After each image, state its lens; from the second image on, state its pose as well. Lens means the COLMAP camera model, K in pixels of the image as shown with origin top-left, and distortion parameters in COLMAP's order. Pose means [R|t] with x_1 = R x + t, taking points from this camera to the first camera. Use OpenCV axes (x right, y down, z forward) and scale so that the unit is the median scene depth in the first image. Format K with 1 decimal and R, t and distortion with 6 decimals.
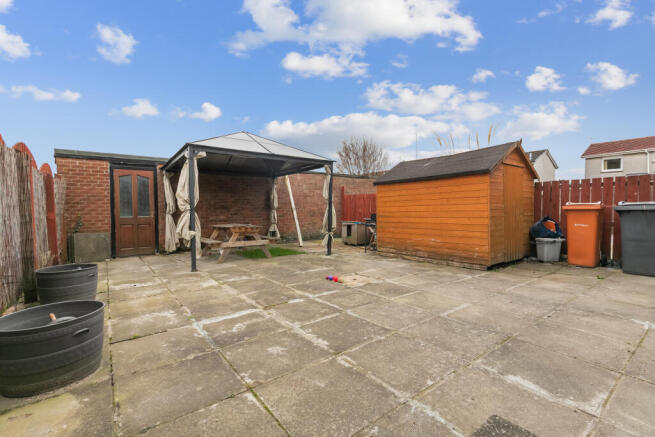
lens RADIAL K [[299.7, 0, 329.9], [0, 299.7, 218.3], [0, 0, 1]] dist [0.003669, -0.000104]
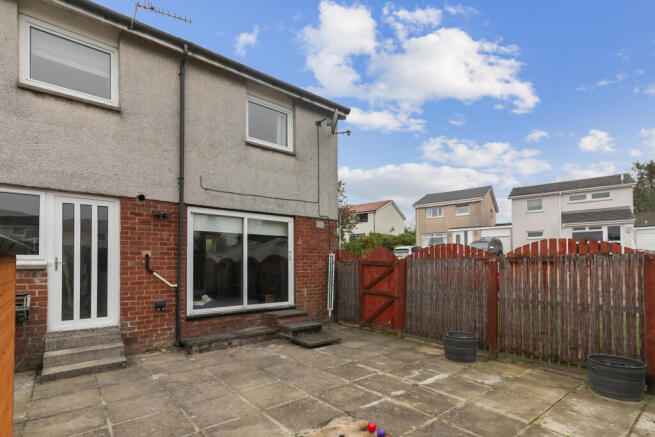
lens RADIAL K [[323.9, 0, 327.8], [0, 323.9, 256.3], [0, 0, 1]] dist [0.001914, -0.000326]
pose [[-0.999500, 0.009448, -0.030170, 0.147156], [0.009307, 0.999945, 0.004781, -0.189599], [0.030214, 0.004497, -0.999533, 1.883685]]
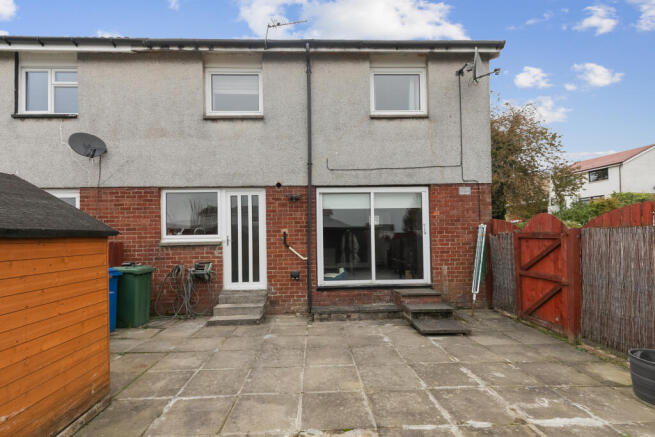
lens RADIAL K [[307.4, 0, 321.4], [0, 307.4, 232.6], [0, 0, 1]] dist [0.003057, -0.000663]
pose [[-0.809894, 0.033746, 0.585605, -0.226845], [0.038706, 0.999242, -0.004051, -0.180845], [-0.585298, 0.019386, -0.810586, 1.611525]]
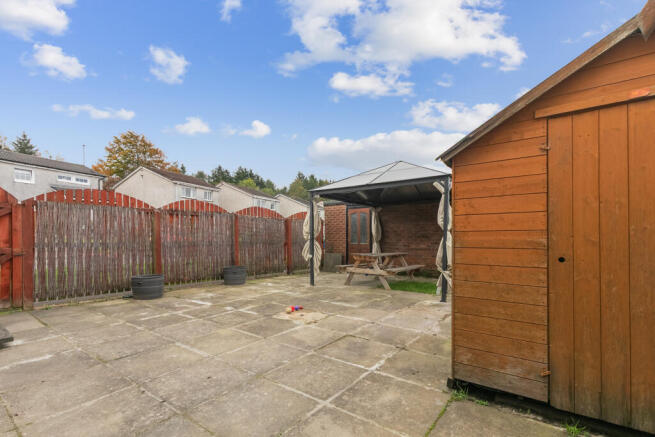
lens RADIAL K [[307.4, 0, 321.4], [0, 307.4, 232.6], [0, 0, 1]] dist [0.003057, -0.000663]
pose [[0.264995, -0.008441, -0.964213, 1.179937], [-0.028436, 0.999458, -0.016564, -0.048994], [0.963830, 0.031807, 0.264612, 0.903580]]
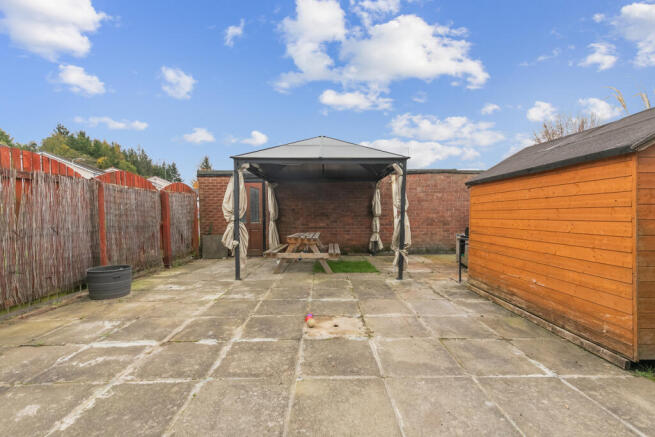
lens RADIAL K [[299.7, 0, 329.9], [0, 299.7, 218.3], [0, 0, 1]] dist [0.003669, -0.000104]
pose [[0.806347, 0.017931, -0.591171, 0.553854], [-0.020209, 0.999792, 0.002761, -0.060242], [0.591098, 0.009720, 0.806541, 0.473693]]
